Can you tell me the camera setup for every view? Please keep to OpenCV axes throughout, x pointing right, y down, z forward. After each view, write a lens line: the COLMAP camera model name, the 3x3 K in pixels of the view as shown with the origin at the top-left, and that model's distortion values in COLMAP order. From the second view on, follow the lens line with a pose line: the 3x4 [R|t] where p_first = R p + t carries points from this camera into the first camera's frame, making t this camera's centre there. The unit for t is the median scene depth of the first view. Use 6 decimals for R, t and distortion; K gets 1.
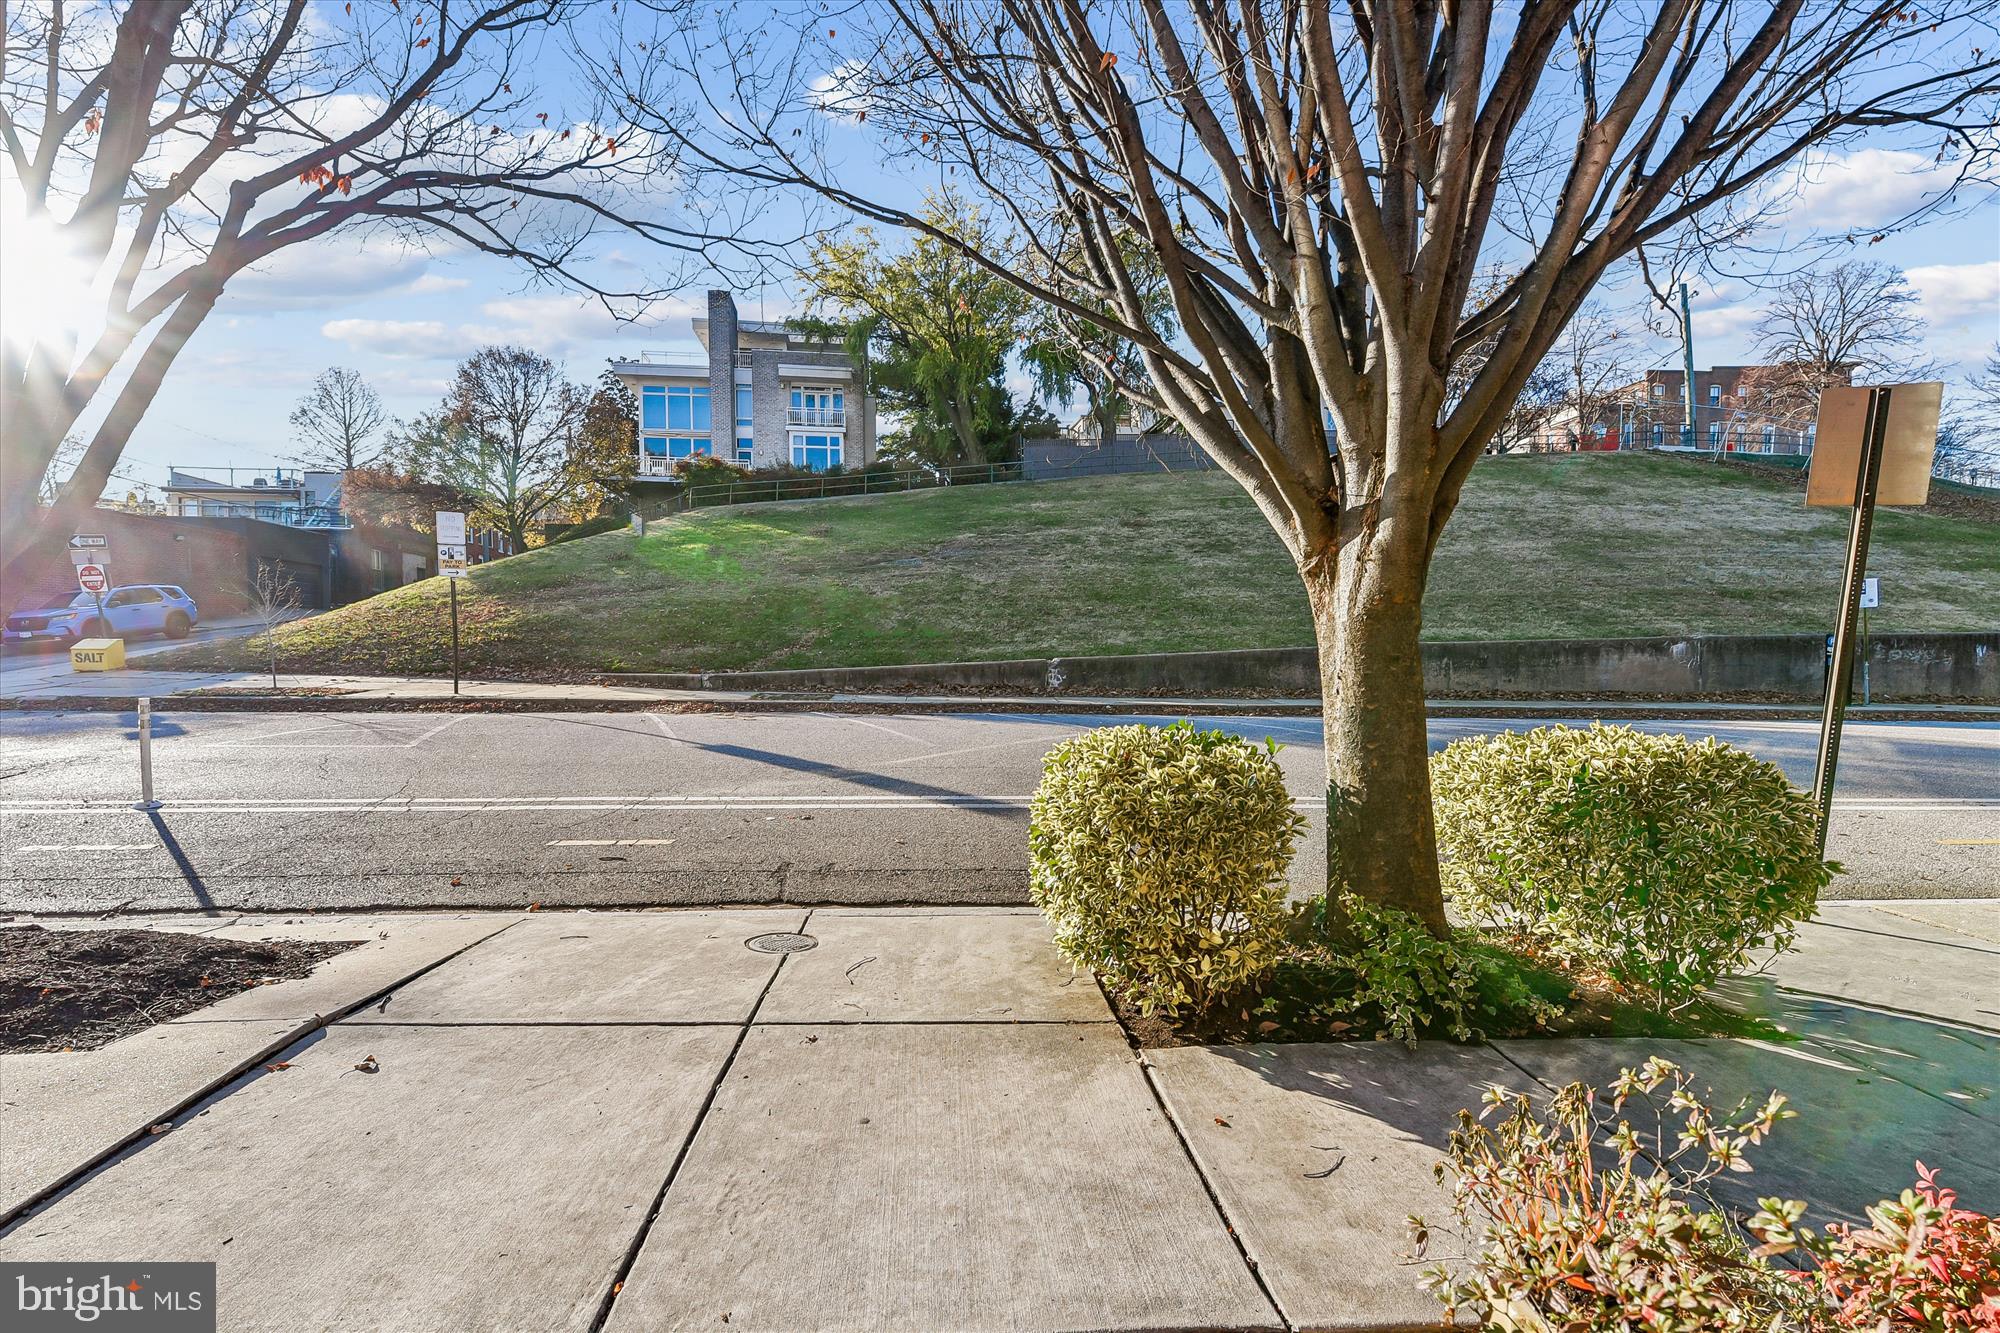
lens RADIAL K [[860.6, 0, 1004.9], [0, 860.6, 672.9], [0, 0, 1]] dist [0.016331, -0.005570]
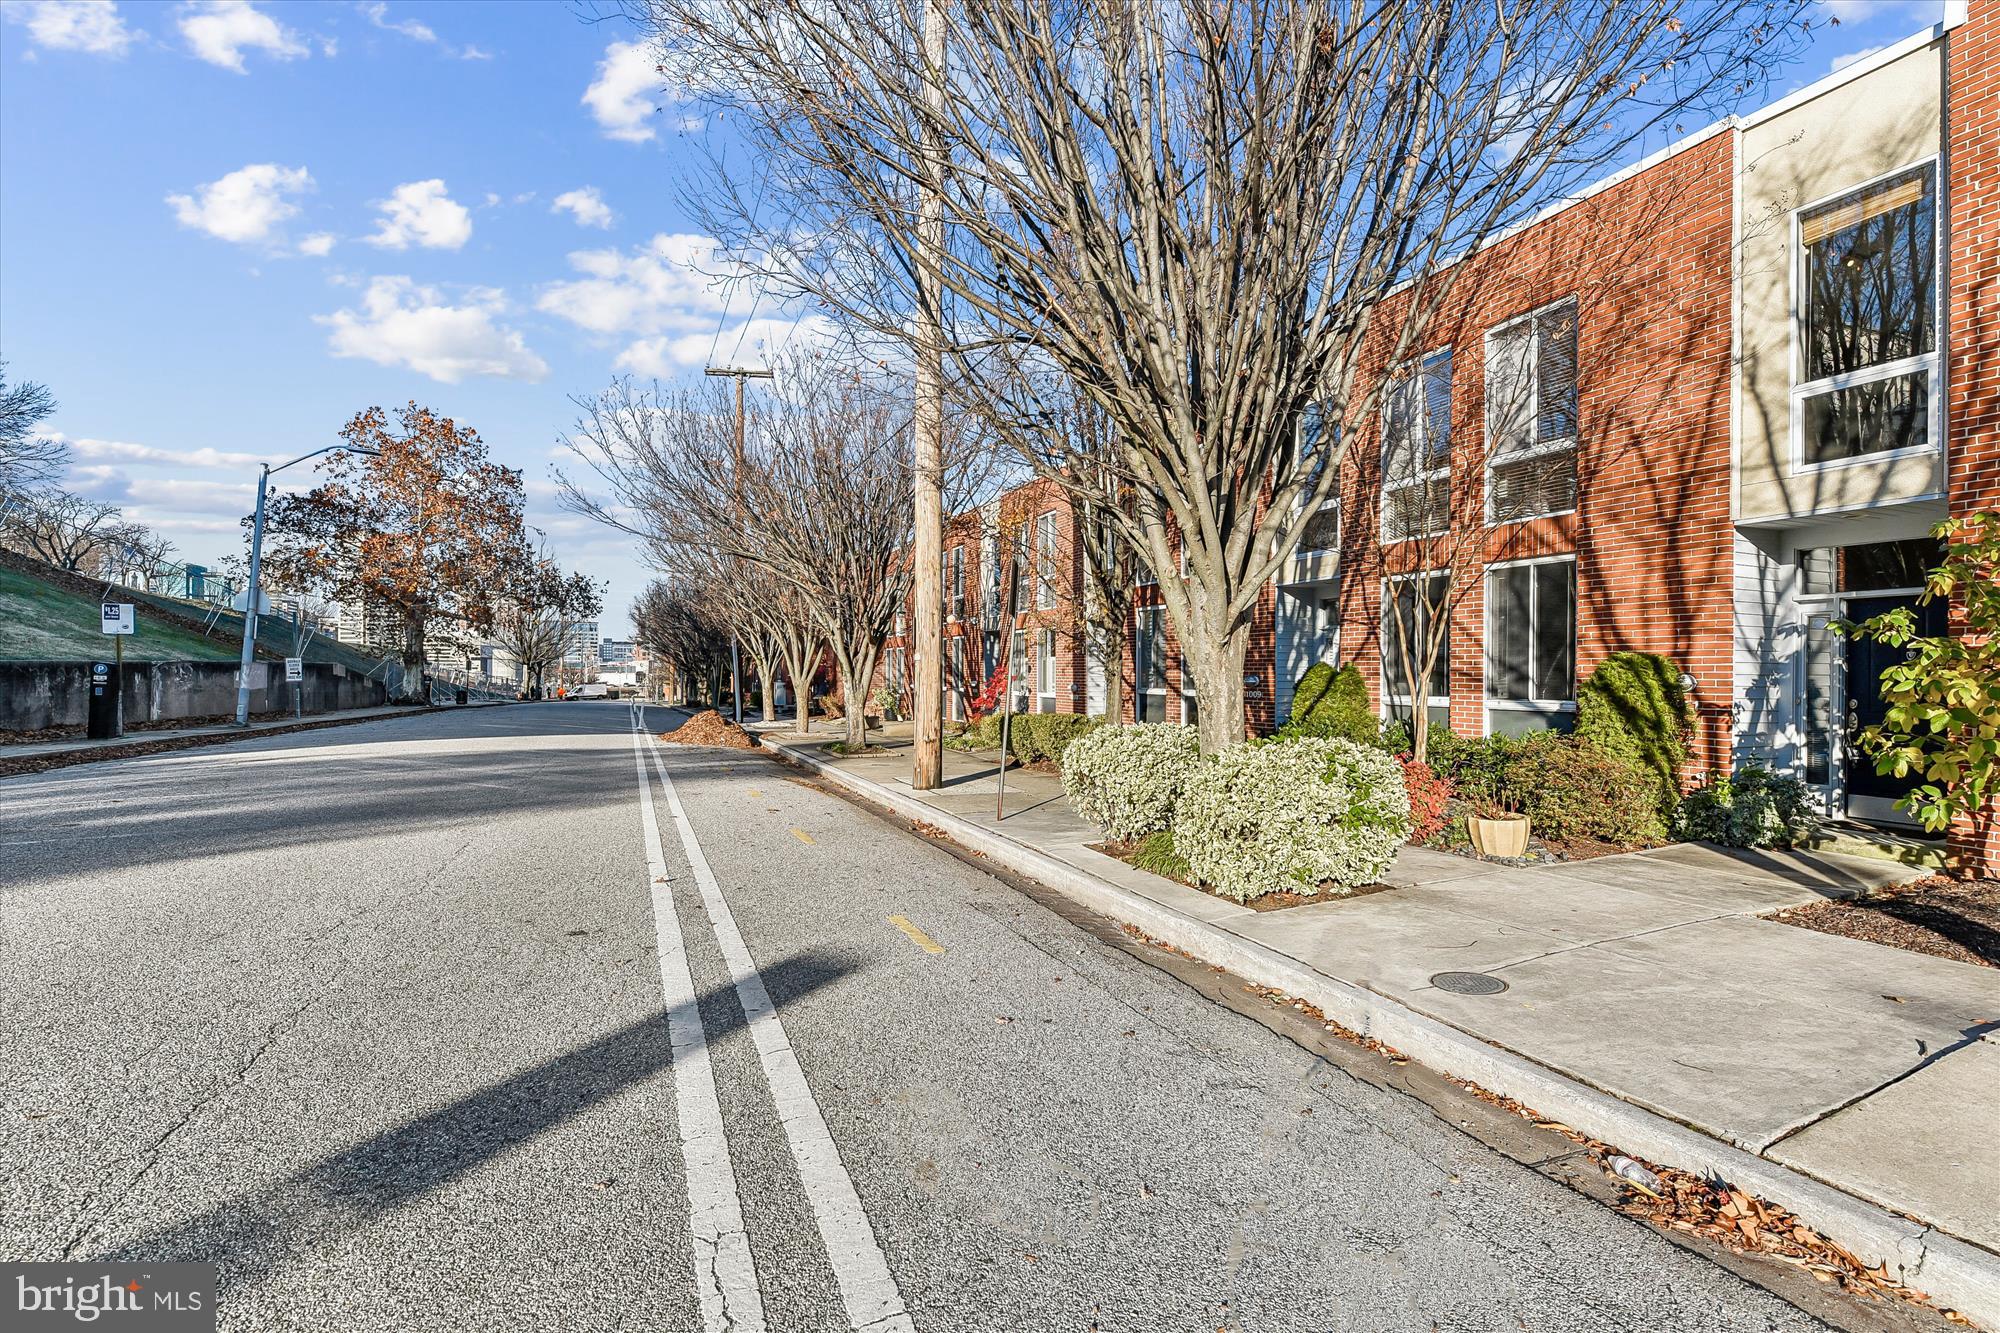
lens RADIAL K [[860.6, 0, 1000.2], [0, 860.6, 674.4], [0, 0, 1]] dist [0.016331, -0.005570]
pose [[-0.343235, -0.000943, 0.939249, -1.063892], [0.017646, 0.999817, 0.007452, -0.070385], [-0.939084, 0.019131, -0.343155, 1.927473]]
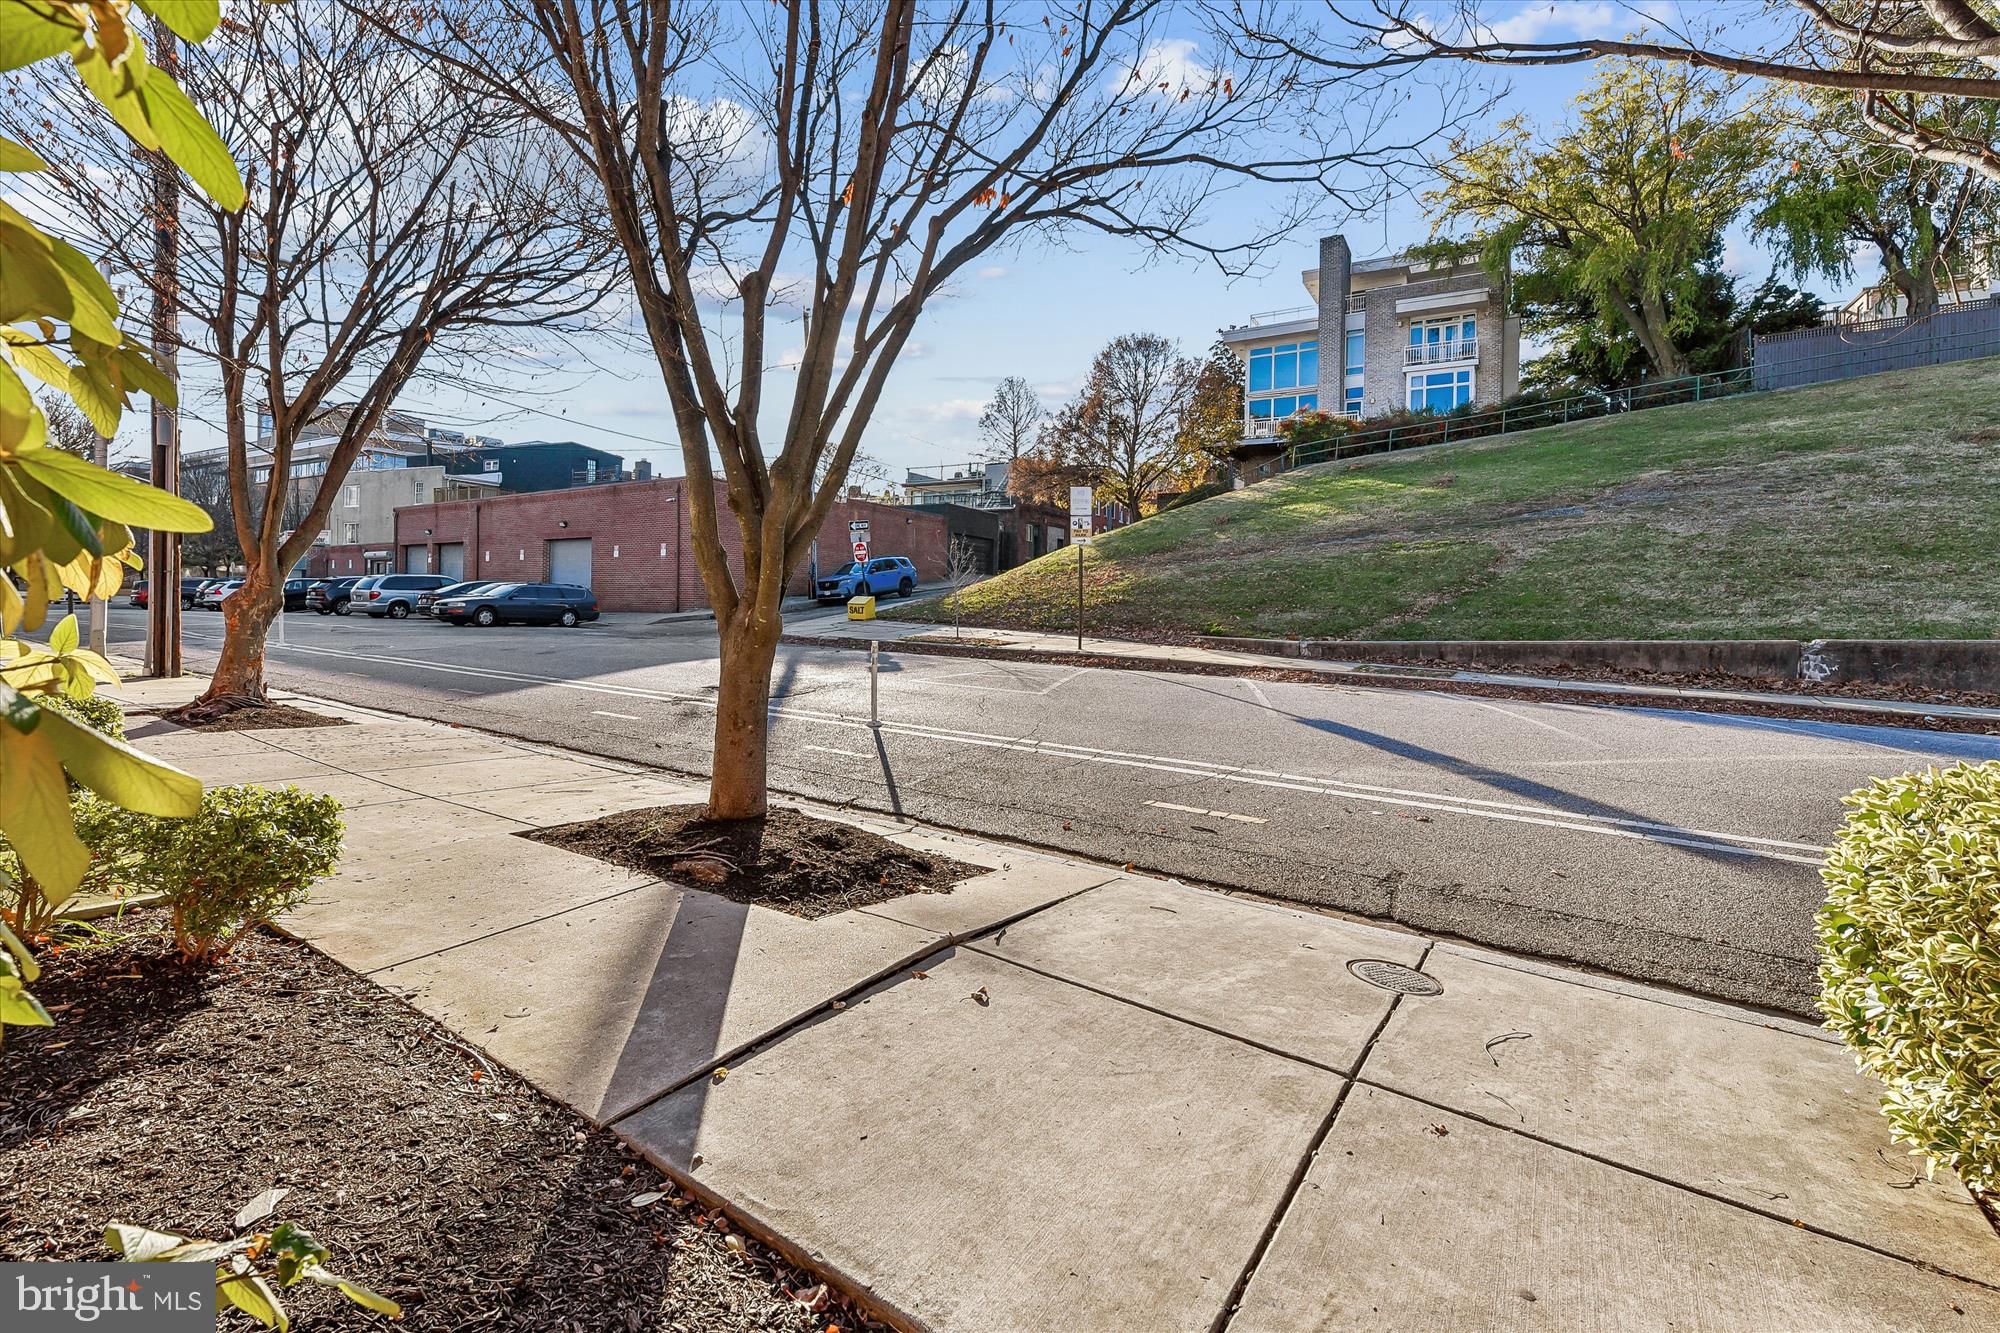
lens RADIAL K [[901.4, 0, 979.1], [0, 901.4, 596.4], [0, 0, 1]] dist [0.008570, -0.002480]
pose [[0.777346, 0.011451, -0.628969, -0.032713], [-0.041487, 0.998591, -0.033094, 0.000636], [0.627703, 0.051820, 0.776726, 0.079987]]
